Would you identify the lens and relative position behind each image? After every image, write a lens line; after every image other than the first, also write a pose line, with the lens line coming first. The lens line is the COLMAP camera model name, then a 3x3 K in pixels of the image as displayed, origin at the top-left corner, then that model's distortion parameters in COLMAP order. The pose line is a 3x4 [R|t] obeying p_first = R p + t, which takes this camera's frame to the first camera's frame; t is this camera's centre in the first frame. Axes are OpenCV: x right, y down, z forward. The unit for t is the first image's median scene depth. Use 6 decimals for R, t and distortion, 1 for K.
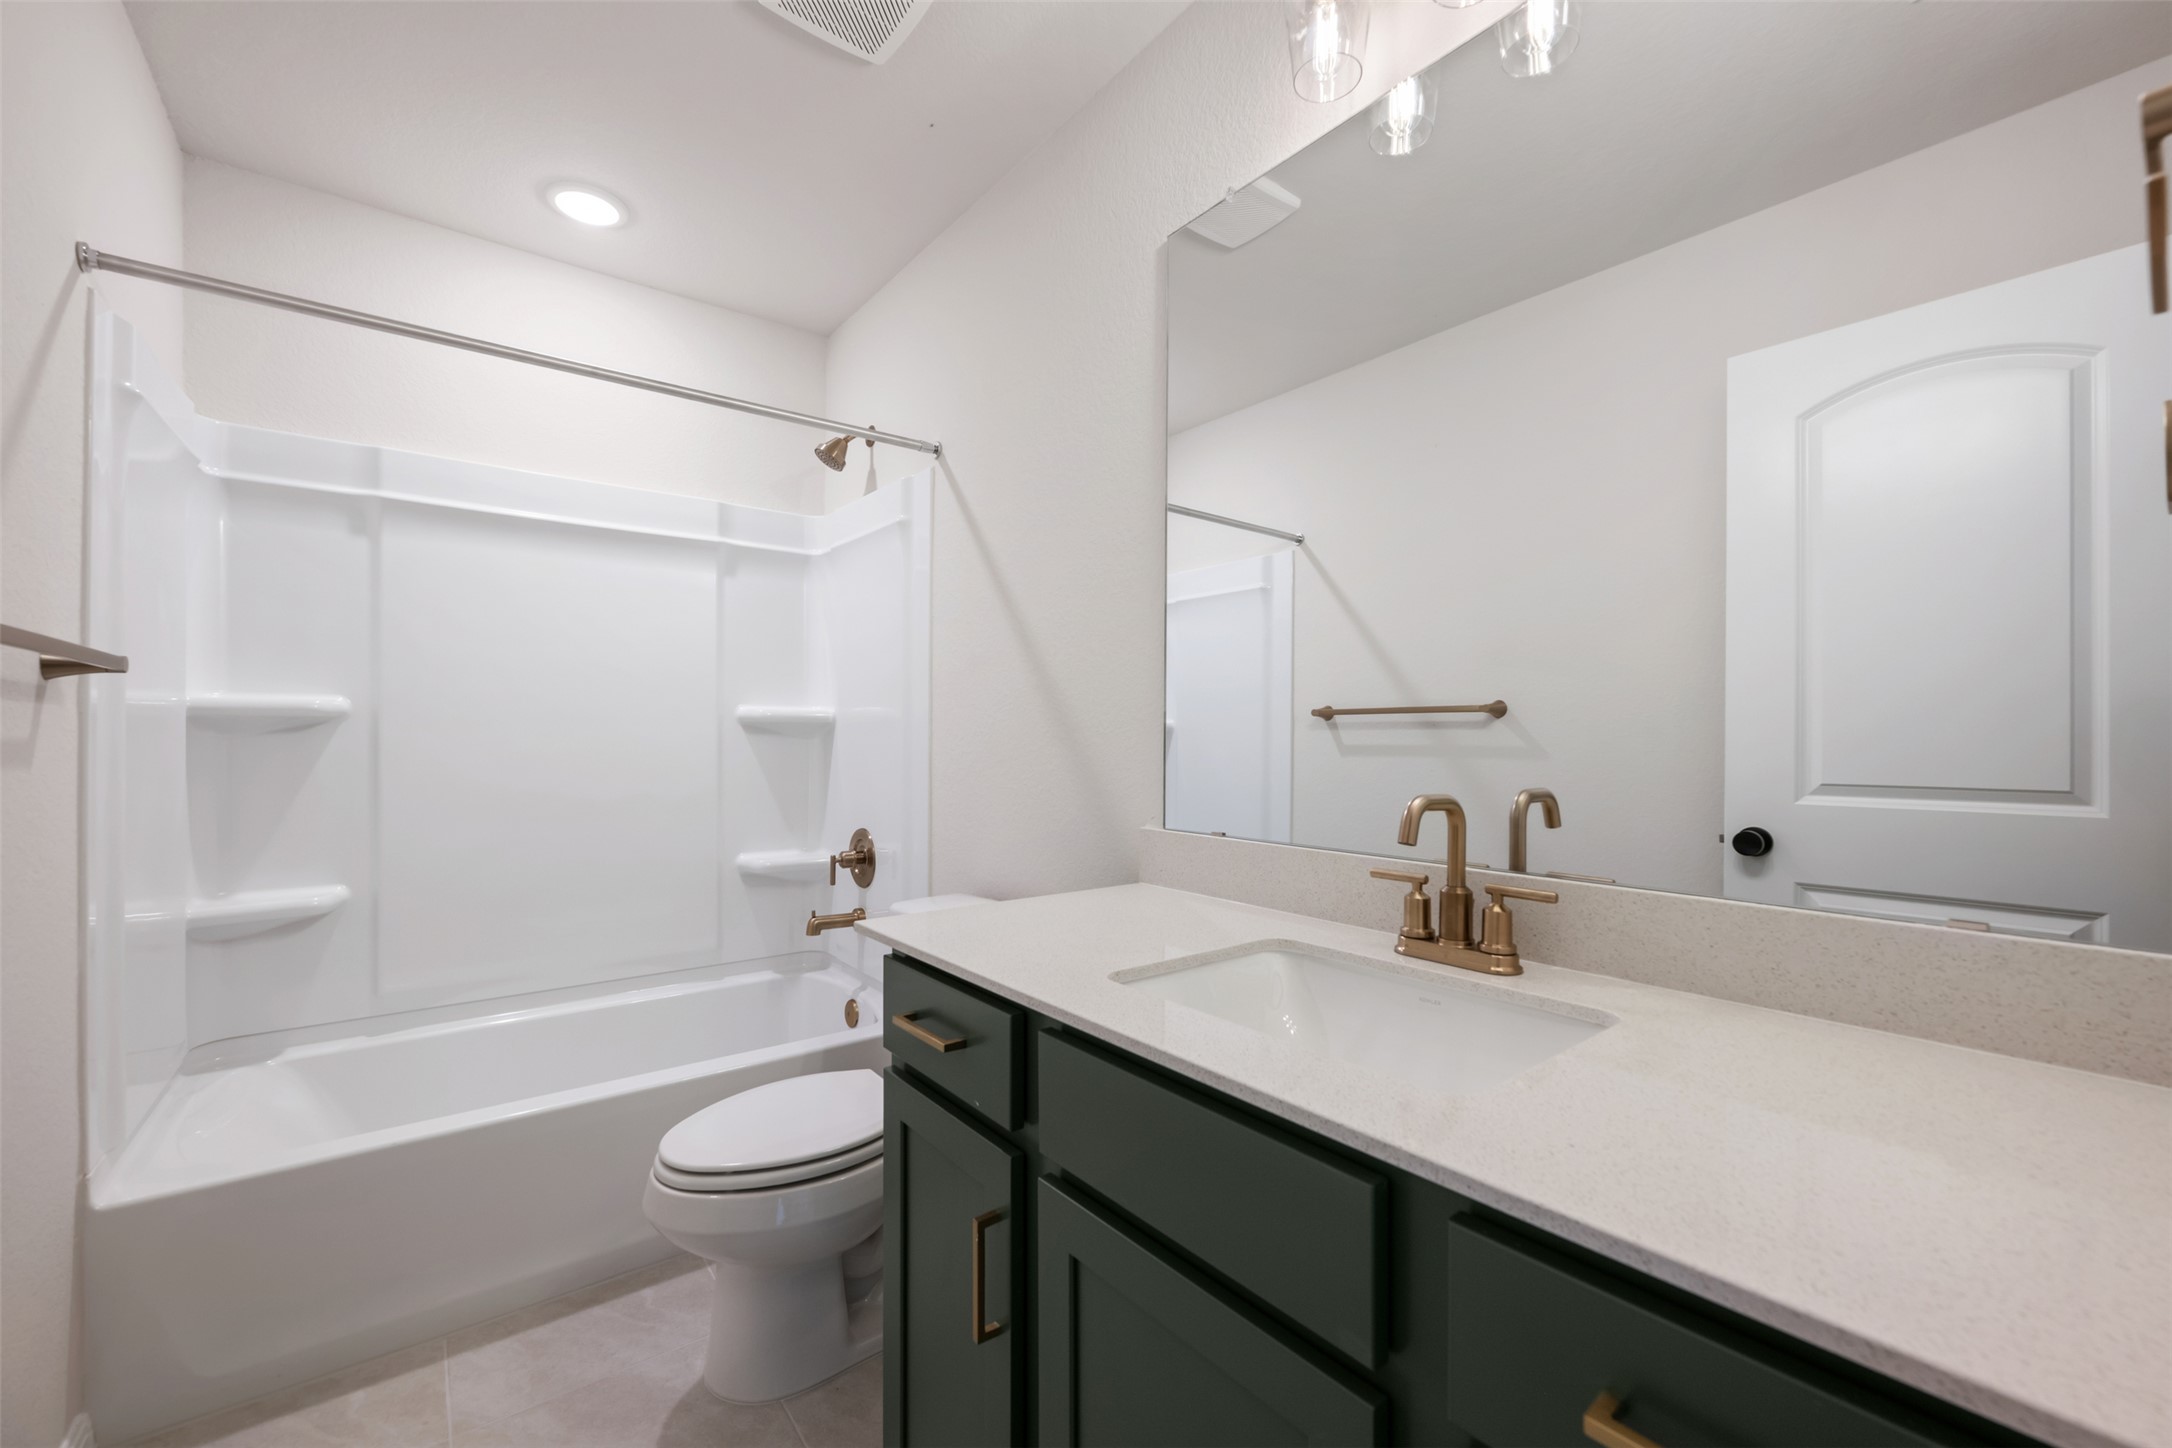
lens RADIAL K [[860.8, 0, 1089.3], [0, 860.8, 739.2], [0, 0, 1]] dist [-0.002093, 0.000313]
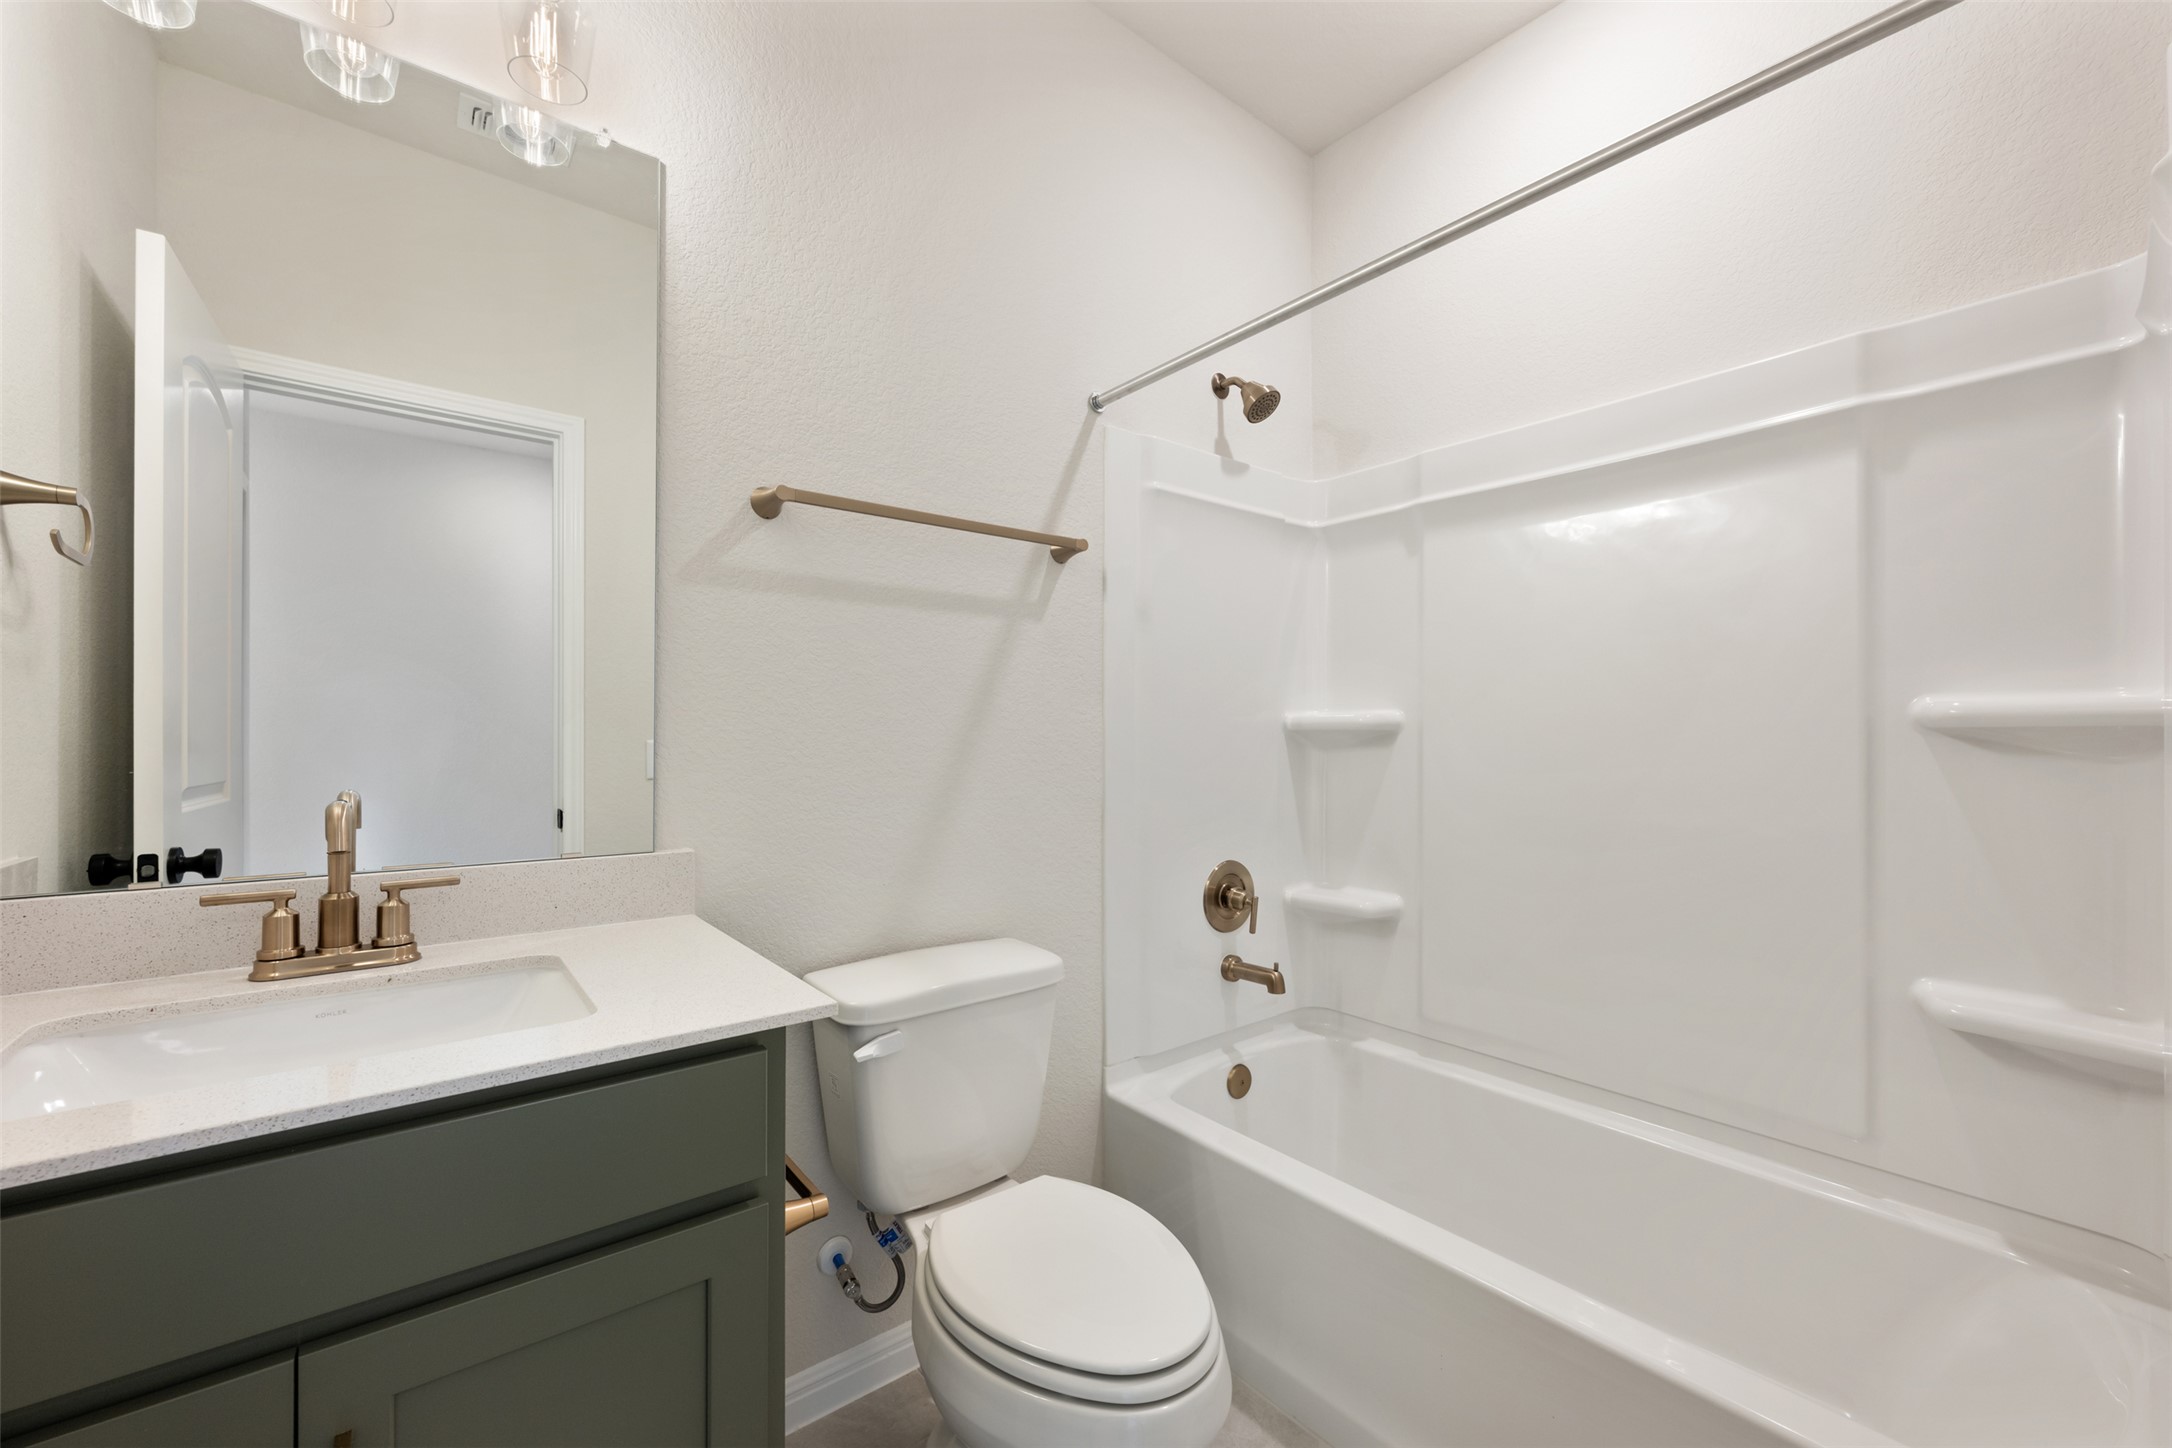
lens RADIAL K [[860.8, 0, 1091.8], [0, 860.8, 726.6], [0, 0, 1]] dist [-0.002093, 0.000313]
pose [[0.012459, -0.009300, -0.999879, 0.145891], [-0.000218, 0.999957, -0.009303, -0.020350], [0.999922, 0.000333, 0.012456, 0.615125]]
